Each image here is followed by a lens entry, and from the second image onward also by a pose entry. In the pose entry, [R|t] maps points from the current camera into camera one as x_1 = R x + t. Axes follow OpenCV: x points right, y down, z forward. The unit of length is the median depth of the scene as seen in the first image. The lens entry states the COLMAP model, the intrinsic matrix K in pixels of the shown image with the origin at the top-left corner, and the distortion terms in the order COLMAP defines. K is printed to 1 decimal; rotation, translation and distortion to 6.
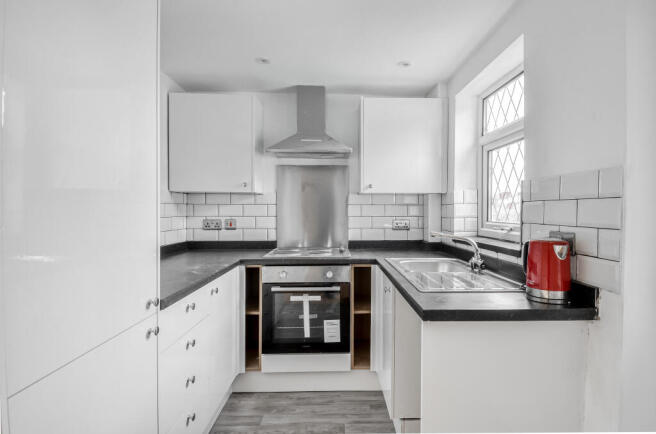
lens RADIAL K [[342.2, 0, 344.2], [0, 342.2, 221.4], [0, 0, 1]] dist [0.001054, -0.000997]
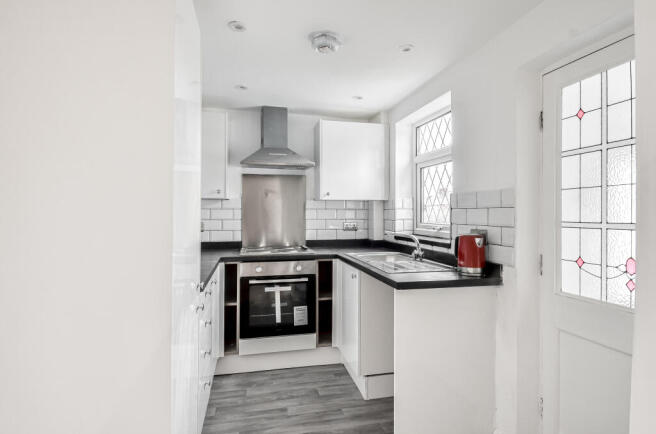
lens RADIAL K [[339.6, 0, 328.0], [0, 339.6, 217.0], [0, 0, 1]] dist [-0.001135, -0.000211]
pose [[0.983418, -0.001924, 0.181345, -0.154077], [0.005623, 0.999786, -0.019890, 0.001027], [-0.181268, 0.020579, 0.983218, -0.185890]]
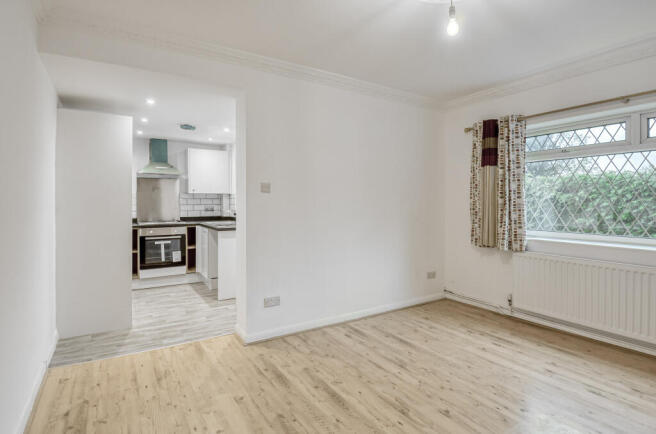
lens RADIAL K [[349.5, 0, 351.3], [0, 349.5, 210.2], [0, 0, 1]] dist [-0.002574, -0.001387]
pose [[0.850956, -0.011369, 0.525115, -0.254451], [0.012161, 0.999924, 0.001941, 0.032113], [-0.525097, 0.004734, 0.851029, -1.489943]]
